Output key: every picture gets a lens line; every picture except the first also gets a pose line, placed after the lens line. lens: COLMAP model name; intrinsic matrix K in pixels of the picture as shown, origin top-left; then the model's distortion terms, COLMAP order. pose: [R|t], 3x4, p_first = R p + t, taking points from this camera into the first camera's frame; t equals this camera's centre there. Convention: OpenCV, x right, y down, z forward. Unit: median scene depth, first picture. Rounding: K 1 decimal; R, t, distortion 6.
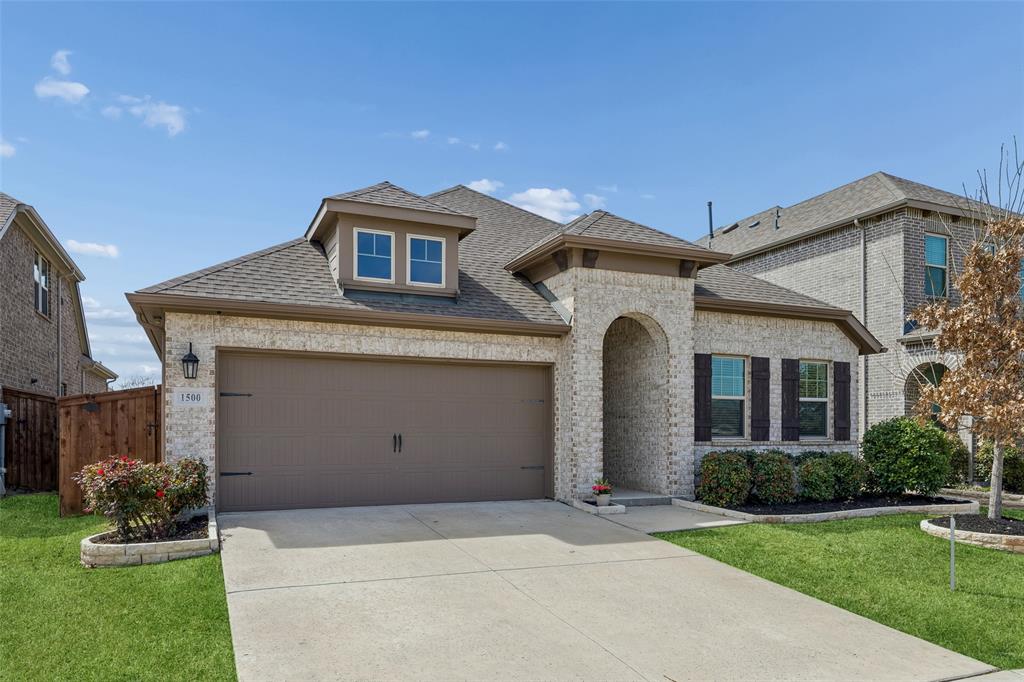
lens RADIAL K [[685.0, 0, 511.5], [0, 685.0, 343.1], [0, 0, 1]] dist [-0.002278, -0.000046]
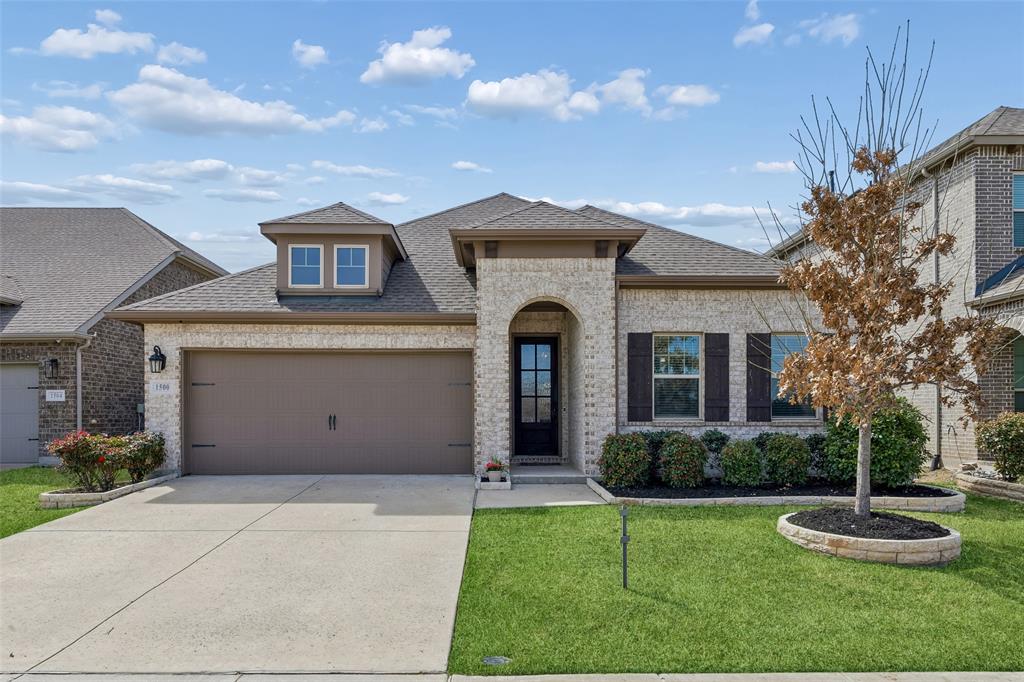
lens RADIAL K [[605.1, 0, 511.9], [0, 605.1, 339.7], [0, 0, 1]] dist [0.007727, -0.001568]
pose [[0.925714, -0.050188, -0.374879, 0.493428], [0.050760, 0.998676, -0.008357, 0.026488], [0.374802, -0.011293, 0.927036, 0.140475]]
